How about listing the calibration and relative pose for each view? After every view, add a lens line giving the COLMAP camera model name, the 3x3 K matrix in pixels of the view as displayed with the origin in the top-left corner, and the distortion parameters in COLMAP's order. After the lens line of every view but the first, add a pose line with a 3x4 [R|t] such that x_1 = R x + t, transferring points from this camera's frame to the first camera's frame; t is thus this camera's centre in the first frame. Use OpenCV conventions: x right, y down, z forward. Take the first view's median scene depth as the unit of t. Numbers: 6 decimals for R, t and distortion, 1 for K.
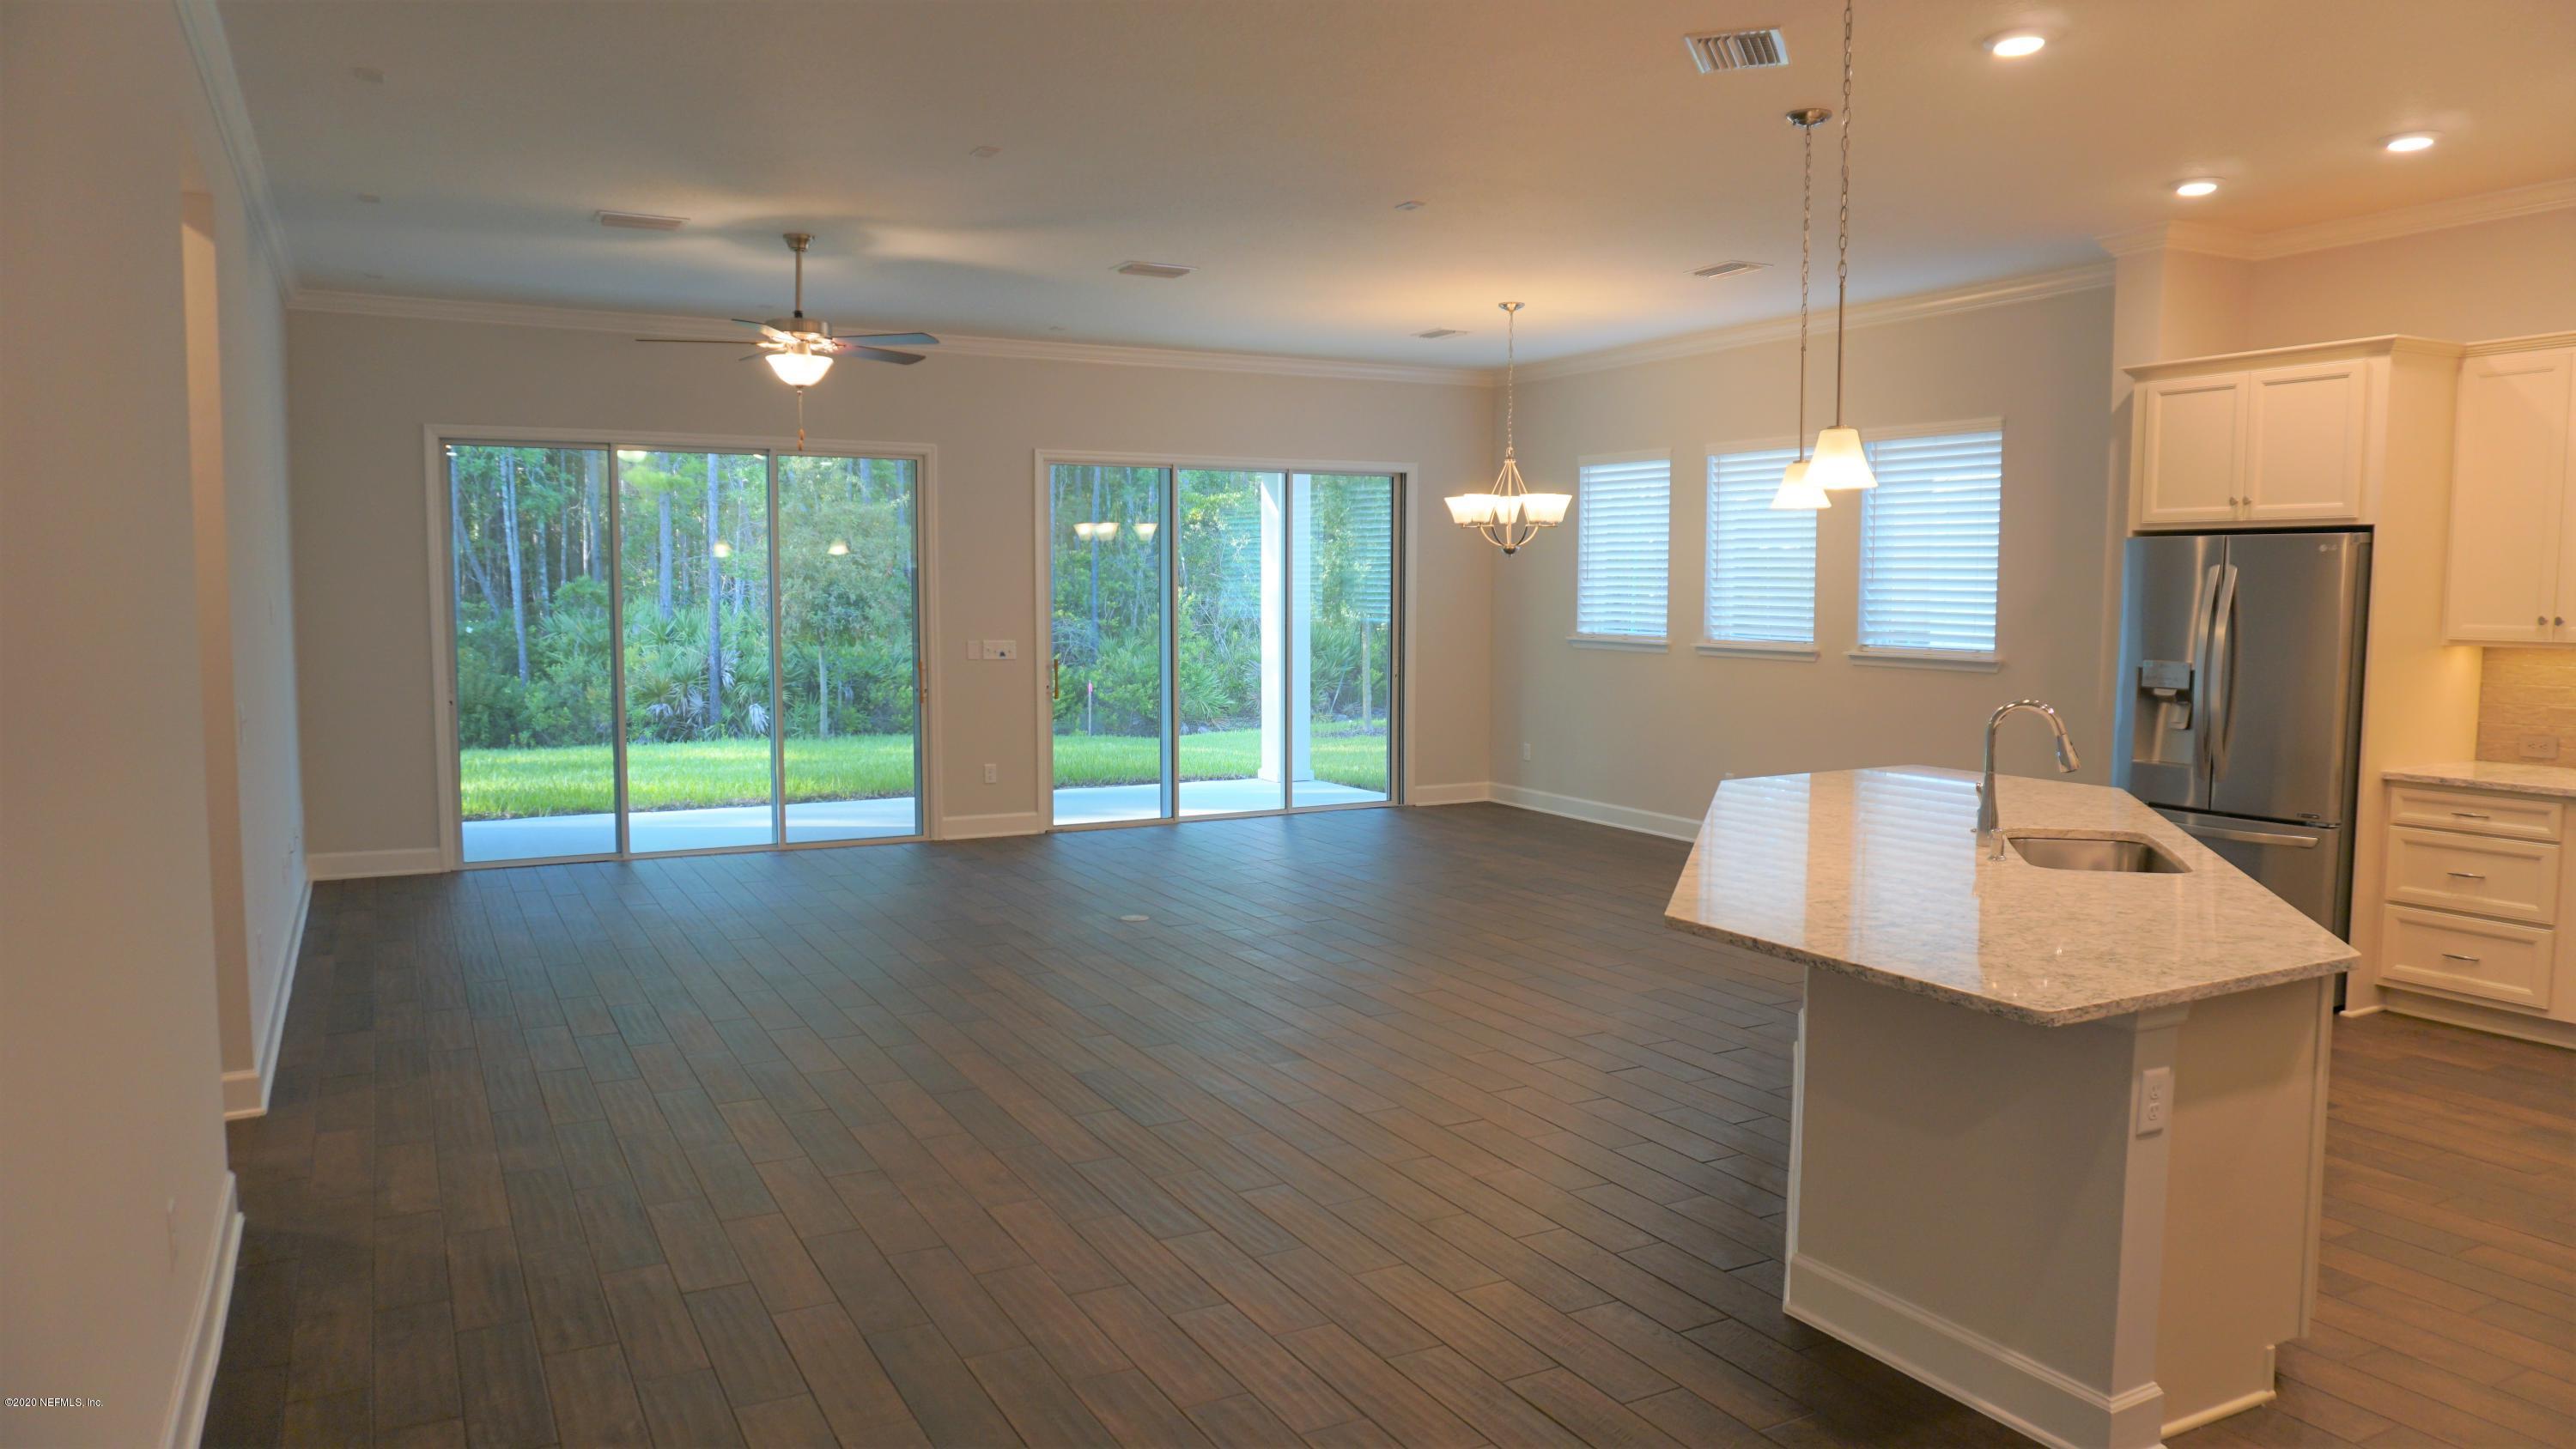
lens RADIAL K [[1711.6, 0, 1277.2], [0, 1711.6, 737.9], [0, 0, 1]] dist [-0.044128, 0.030104]
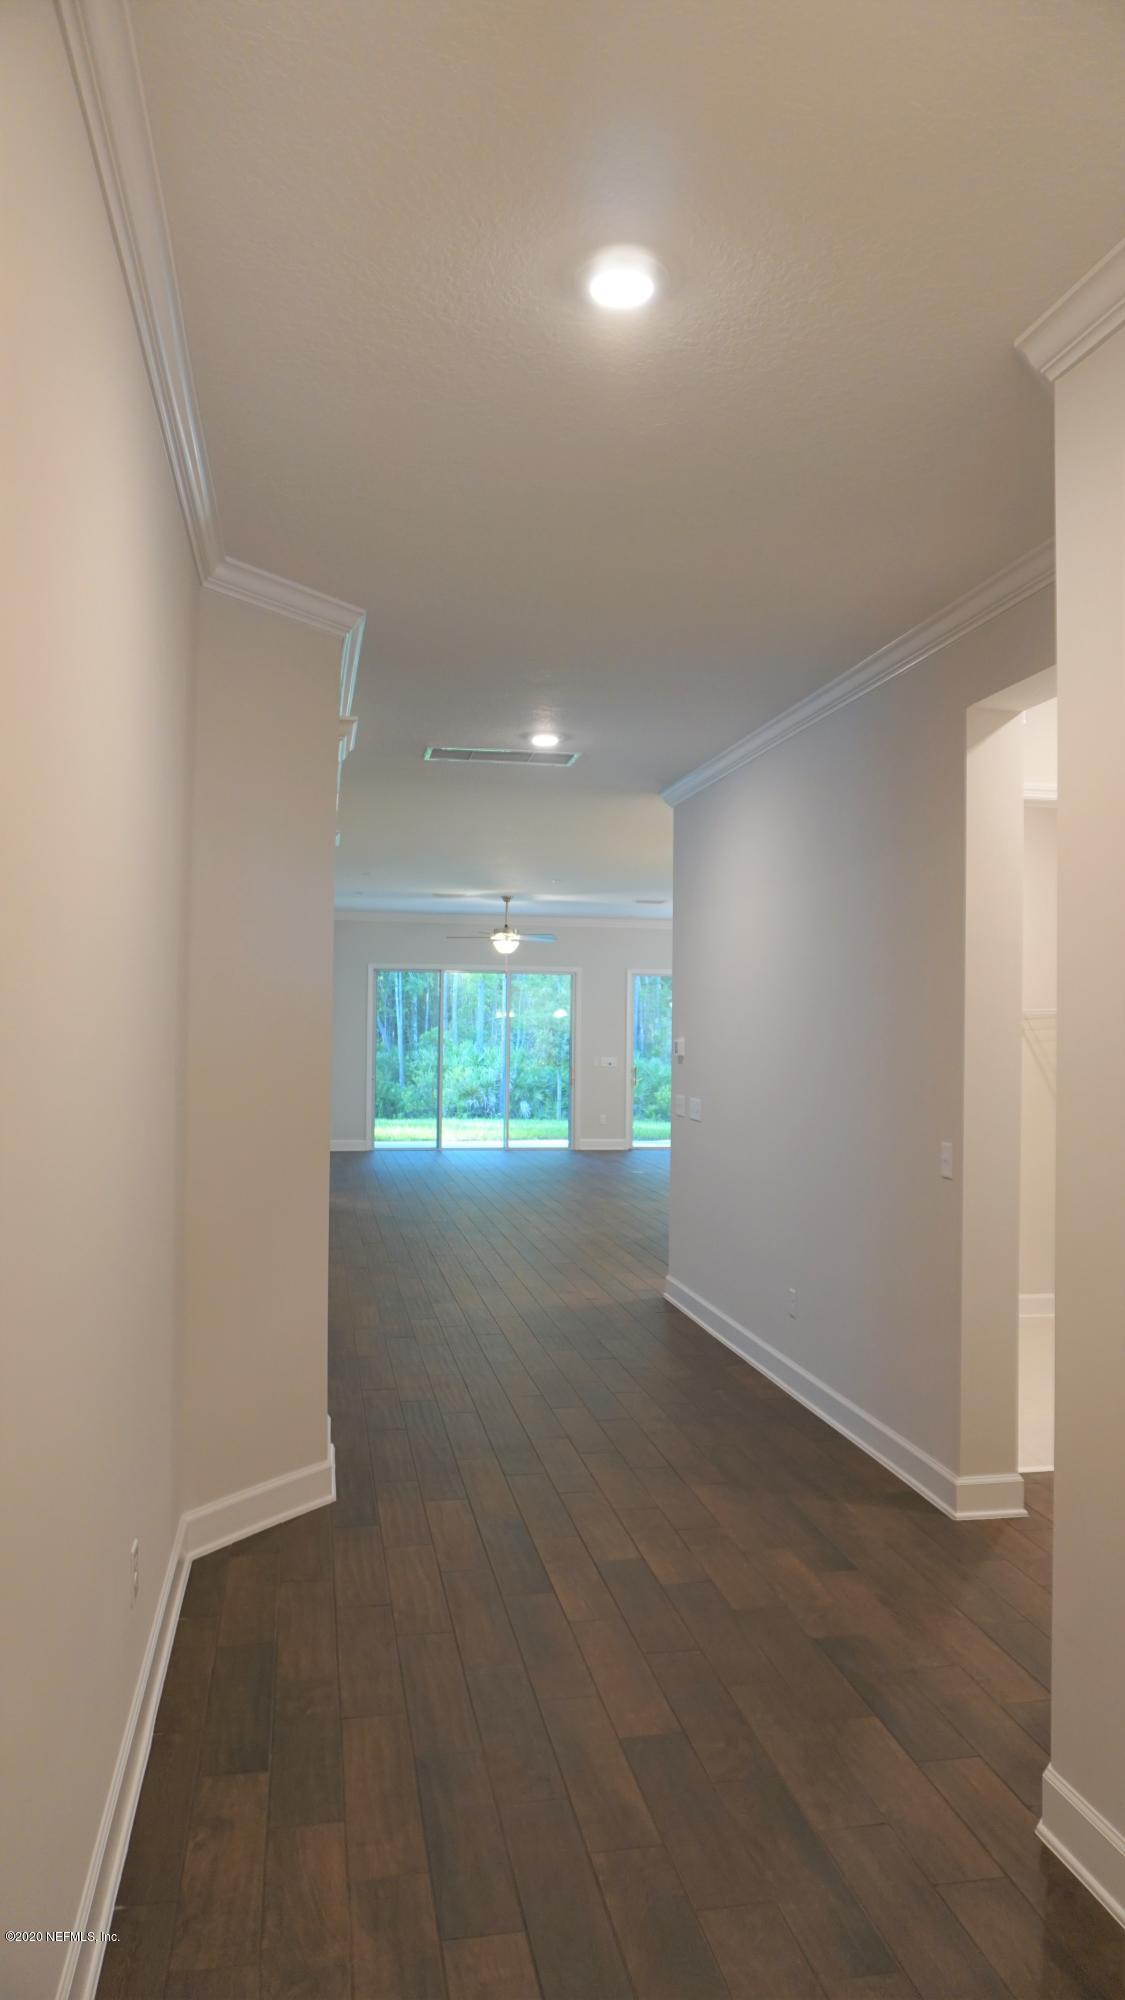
lens RADIAL K [[1329.1, 0, 566.8], [0, 1329.1, 995.5], [0, 0, 1]] dist [-0.044128, 0.030104]
pose [[0.956976, -0.003420, -0.290147, 0.143131], [-0.031809, 0.992668, -0.116616, 0.032541], [0.288418, 0.120828, 0.949850, -0.321129]]
